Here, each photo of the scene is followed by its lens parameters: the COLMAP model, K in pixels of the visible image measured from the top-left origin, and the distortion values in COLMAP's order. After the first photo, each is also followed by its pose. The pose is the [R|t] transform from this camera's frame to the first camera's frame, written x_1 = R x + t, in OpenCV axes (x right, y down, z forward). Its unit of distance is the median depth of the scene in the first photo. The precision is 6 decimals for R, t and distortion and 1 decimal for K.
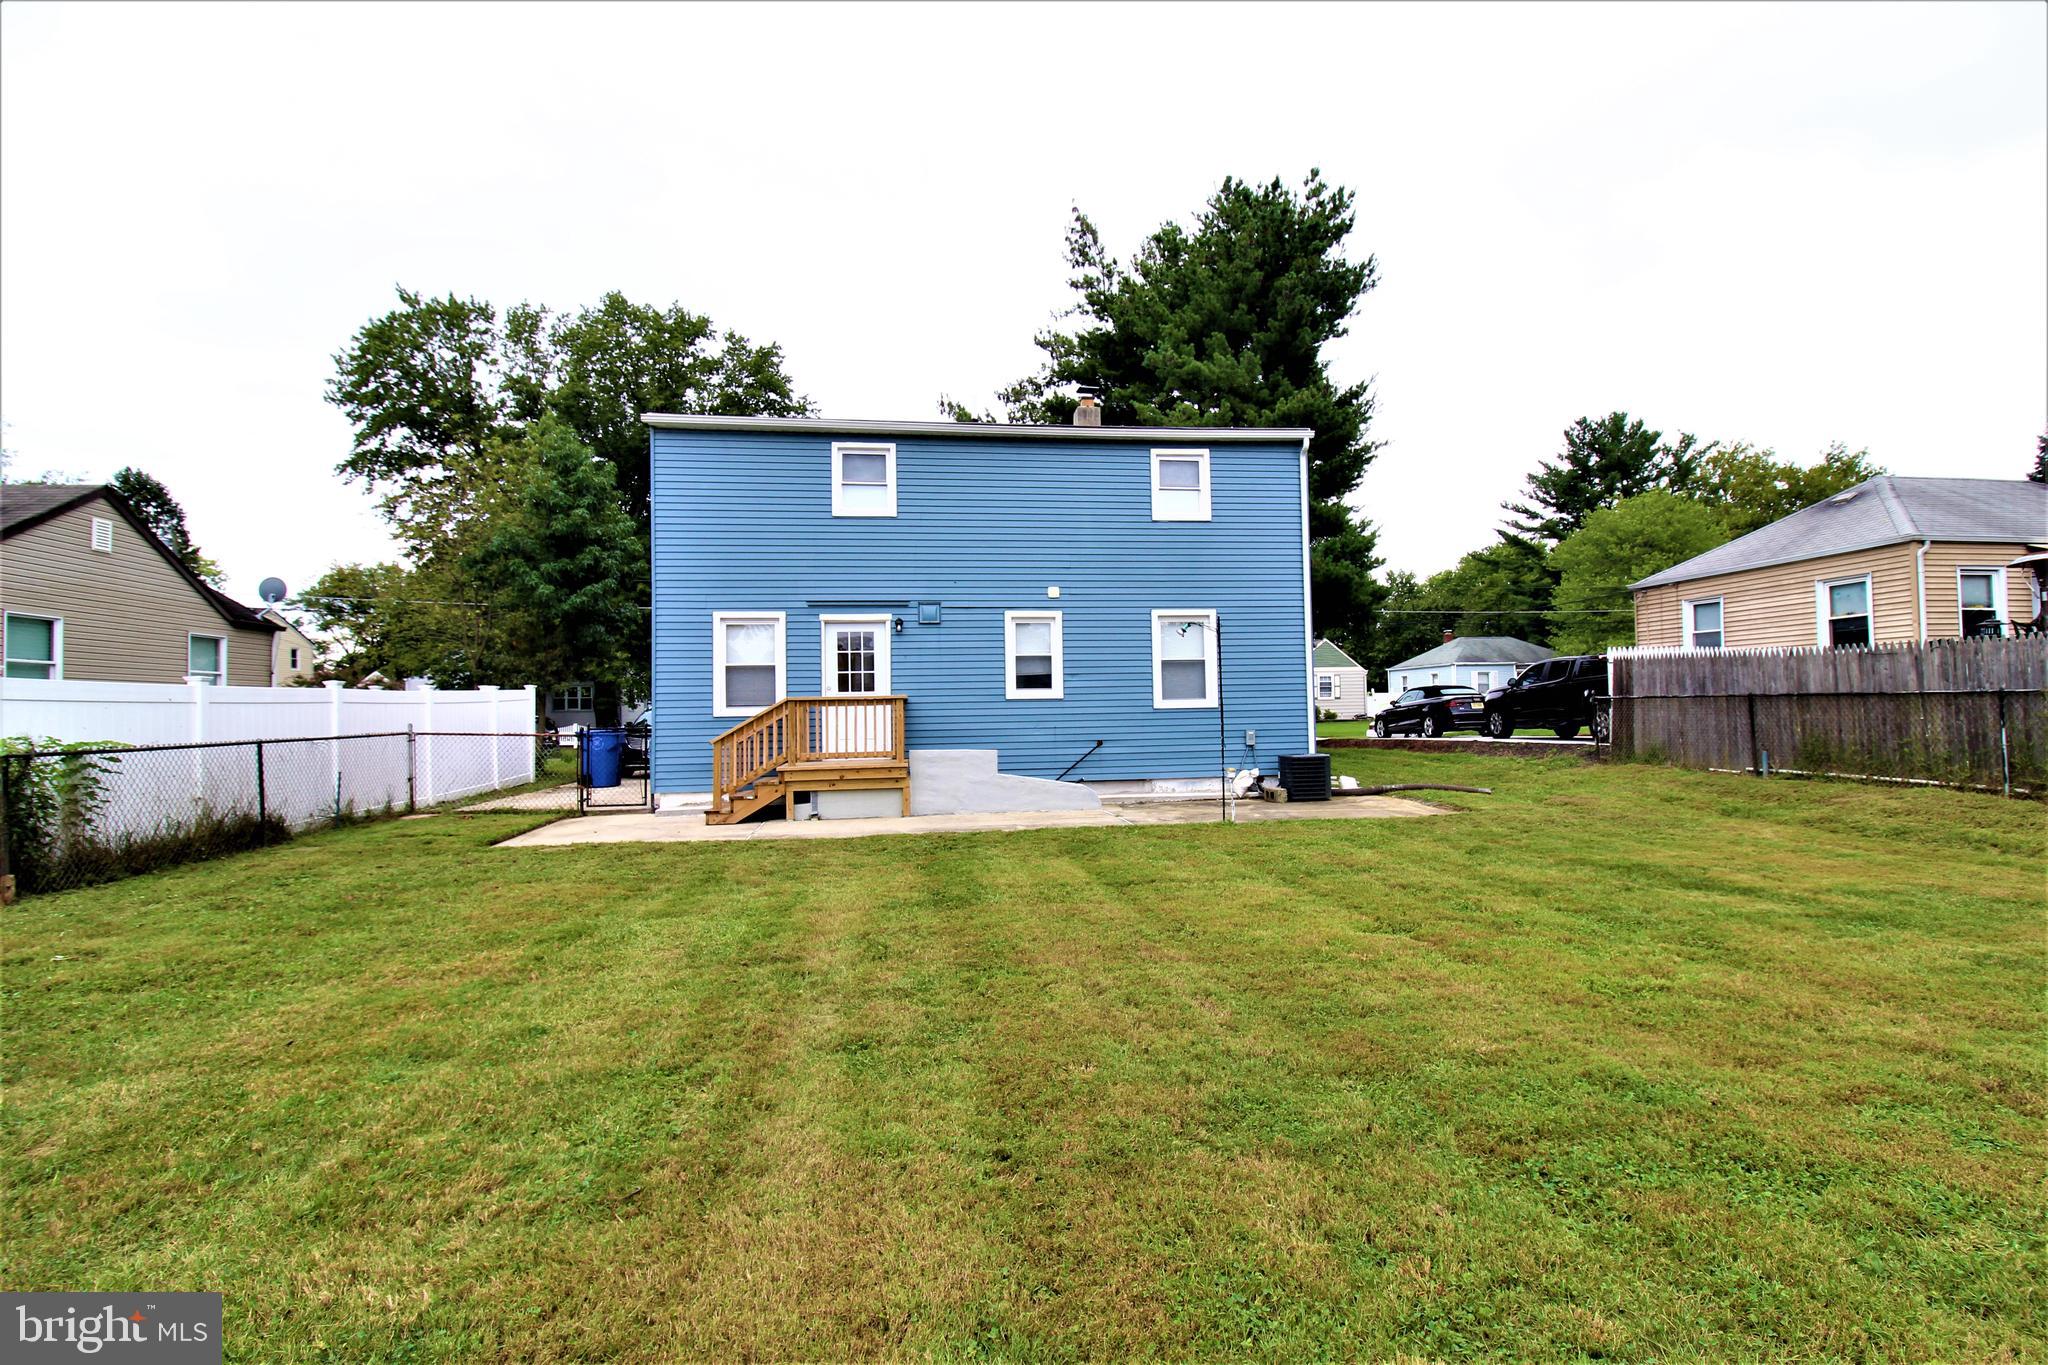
lens RADIAL K [[968.6, 0, 1023.3], [0, 968.6, 689.9], [0, 0, 1]] dist [-0.009822, -0.004303]
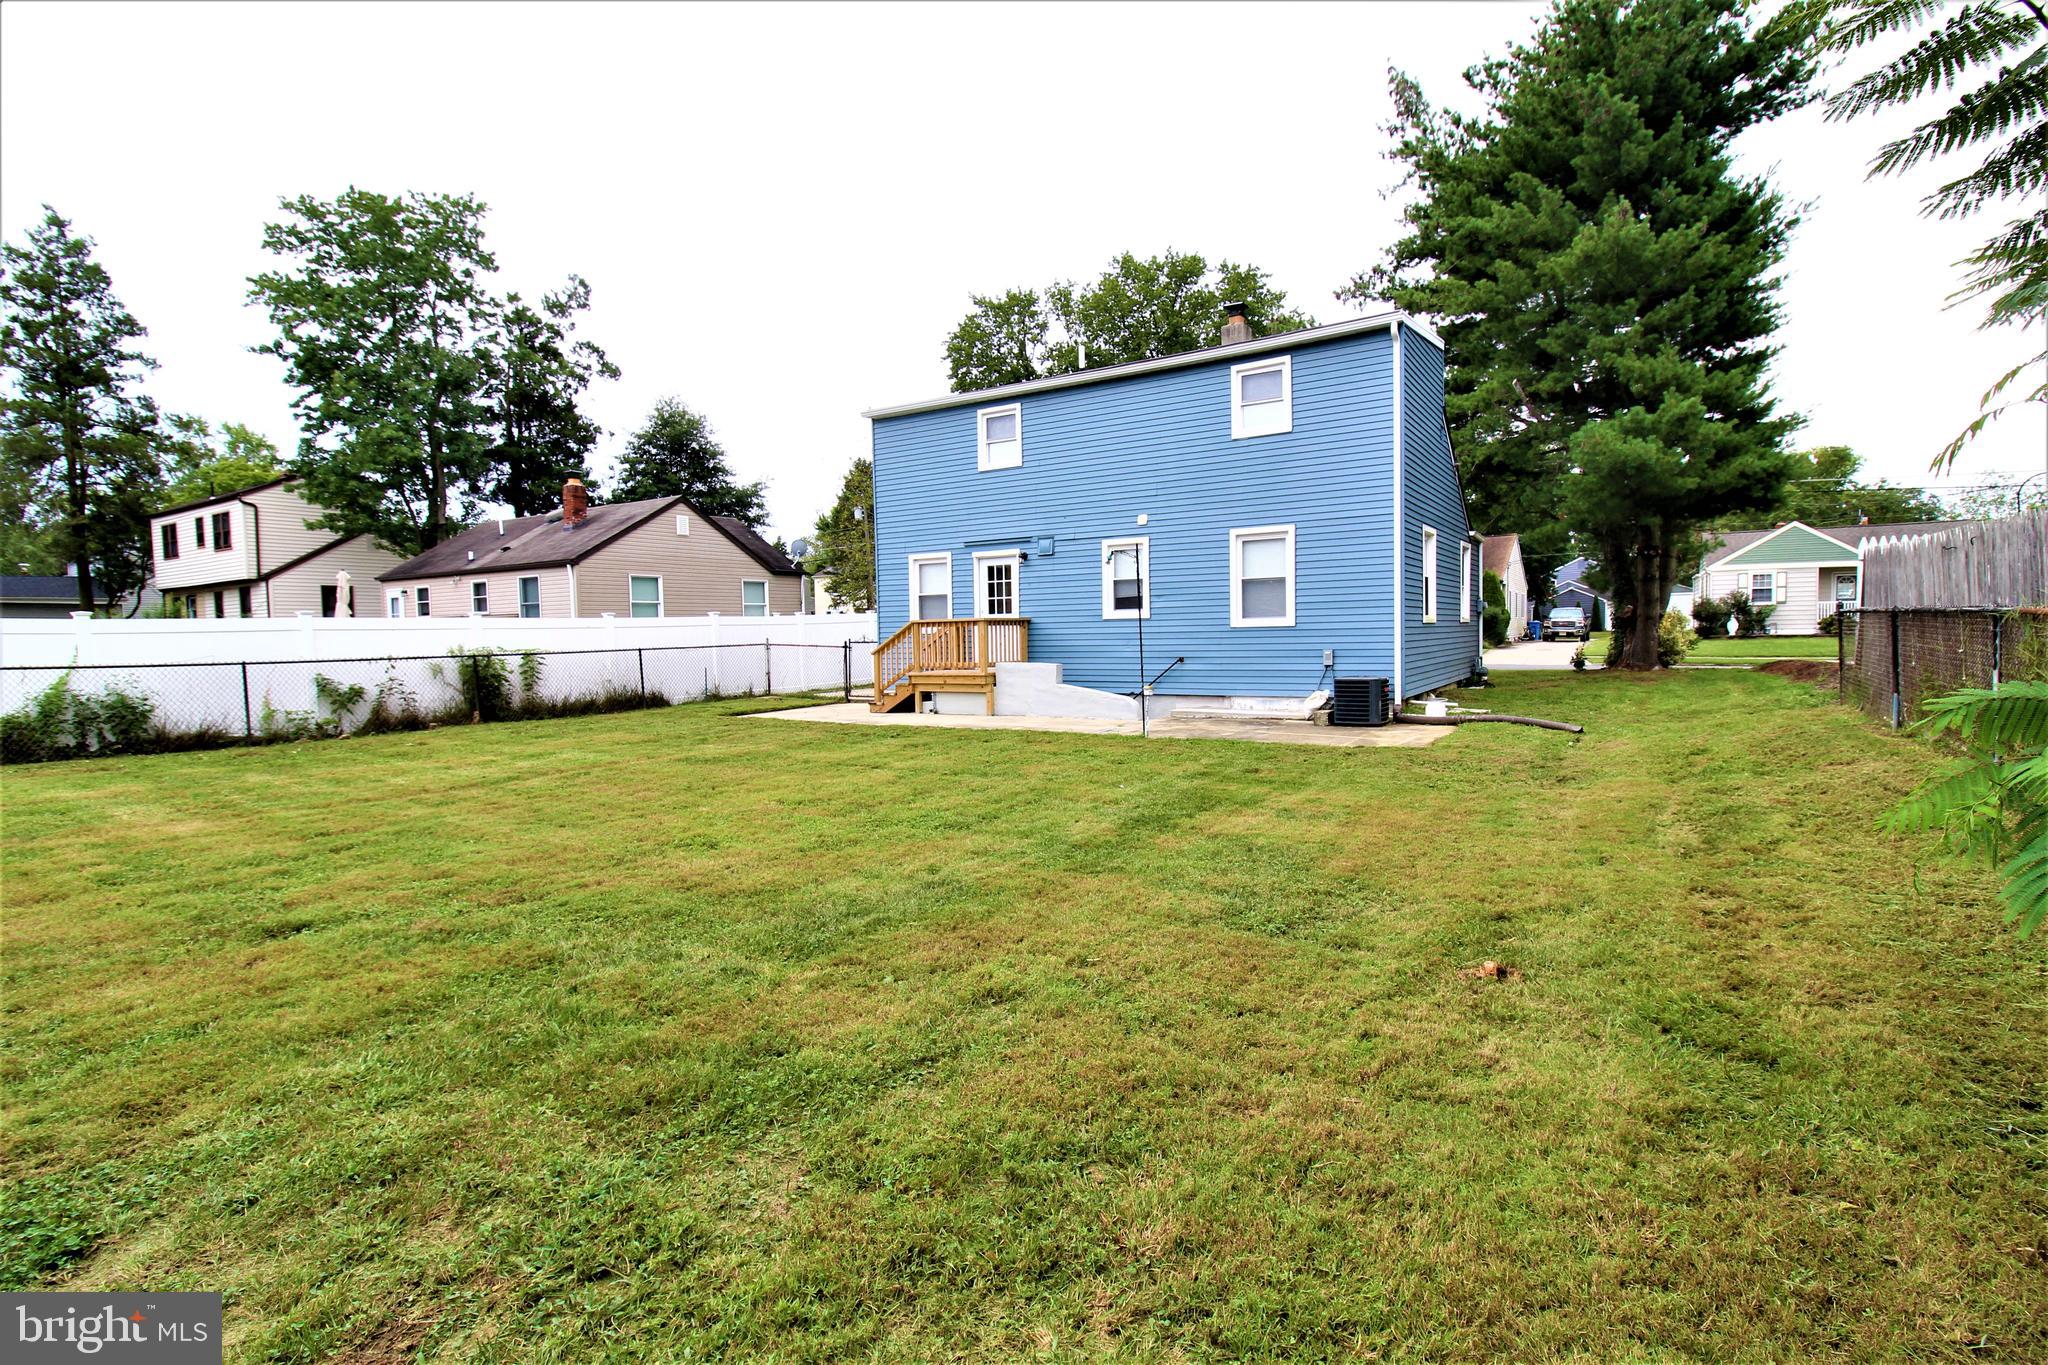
lens RADIAL K [[968.6, 0, 1036.3], [0, 968.6, 684.7], [0, 0, 1]] dist [-0.009822, -0.004303]
pose [[0.756738, 0.038281, -0.652597, 0.653074], [0.021247, 0.996316, 0.083081, -0.009498], [0.653373, -0.076736, 0.753137, 0.093944]]
